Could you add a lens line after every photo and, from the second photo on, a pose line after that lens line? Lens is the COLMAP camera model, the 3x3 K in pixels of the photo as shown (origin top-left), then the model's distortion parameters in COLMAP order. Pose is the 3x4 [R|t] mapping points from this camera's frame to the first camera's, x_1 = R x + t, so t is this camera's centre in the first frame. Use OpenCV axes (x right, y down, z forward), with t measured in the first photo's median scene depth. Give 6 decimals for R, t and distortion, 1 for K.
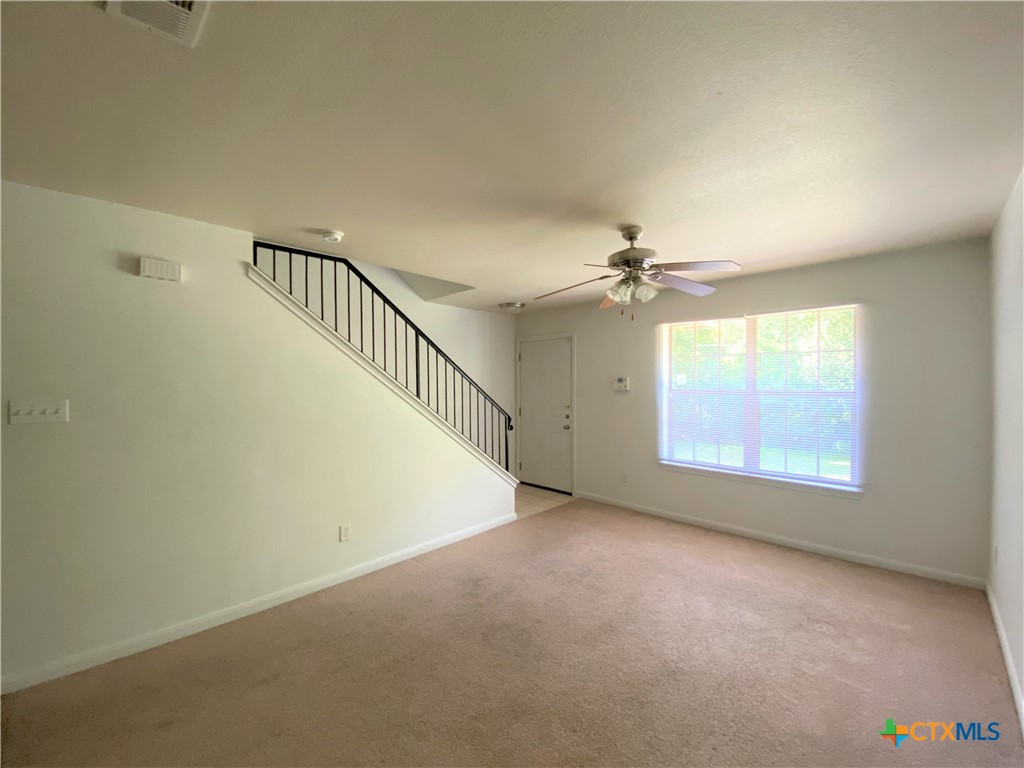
lens RADIAL K [[418.8, 0, 510.5], [0, 418.8, 388.3], [0, 0, 1]] dist [-0.000247, -0.000424]
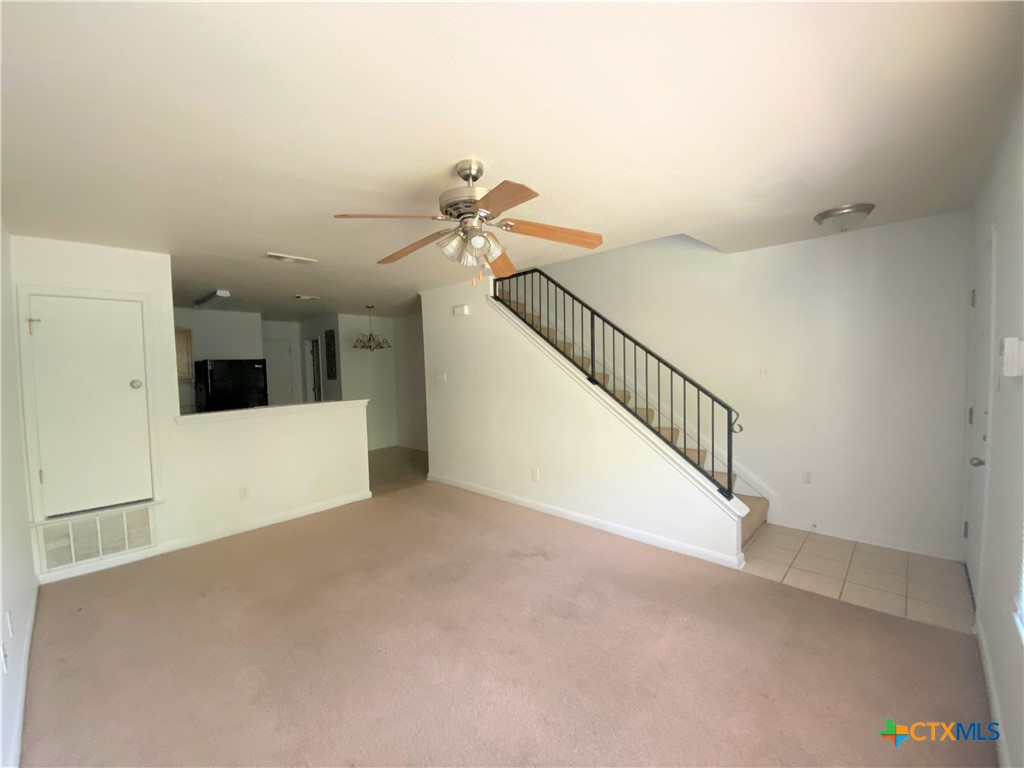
lens RADIAL K [[418.8, 0, 510.5], [0, 418.8, 388.3], [0, 0, 1]] dist [-0.000247, -0.000424]
pose [[-0.003743, 0.062256, -0.998053, 0.794005], [0.012991, 0.997979, 0.062202, -0.016767], [0.999909, -0.012733, -0.004545, 0.790429]]
